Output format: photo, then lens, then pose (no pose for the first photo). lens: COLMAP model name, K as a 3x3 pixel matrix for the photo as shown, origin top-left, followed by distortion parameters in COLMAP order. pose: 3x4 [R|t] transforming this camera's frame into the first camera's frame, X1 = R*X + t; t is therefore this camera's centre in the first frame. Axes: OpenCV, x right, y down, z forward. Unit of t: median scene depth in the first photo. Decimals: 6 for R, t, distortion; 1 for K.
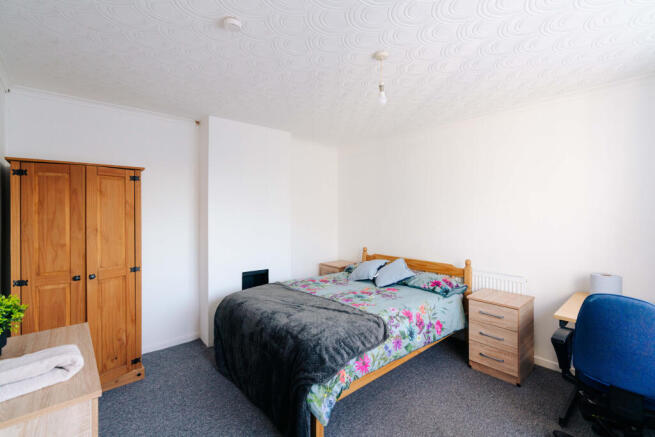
lens RADIAL K [[298.4, 0, 331.0], [0, 298.4, 215.4], [0, 0, 1]] dist [-0.003918, 0.000559]
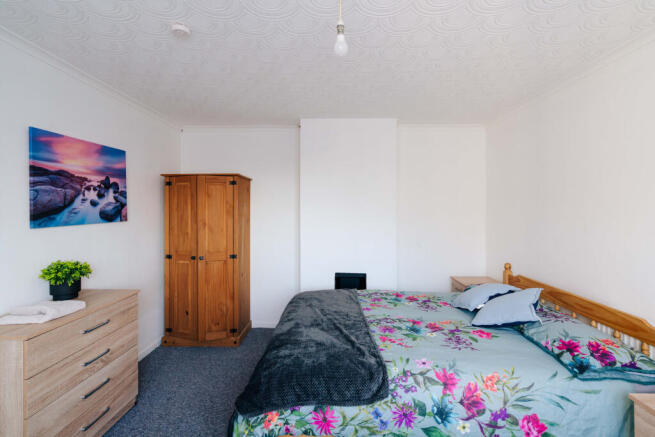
lens RADIAL K [[298.4, 0, 327.6], [0, 298.4, 213.2], [0, 0, 1]] dist [-0.003918, 0.000559]
pose [[0.723108, 0.009301, -0.690672, 0.501965], [-0.012126, 0.999926, 0.000771, -0.004408], [0.690628, 0.007818, 0.723168, 0.392564]]
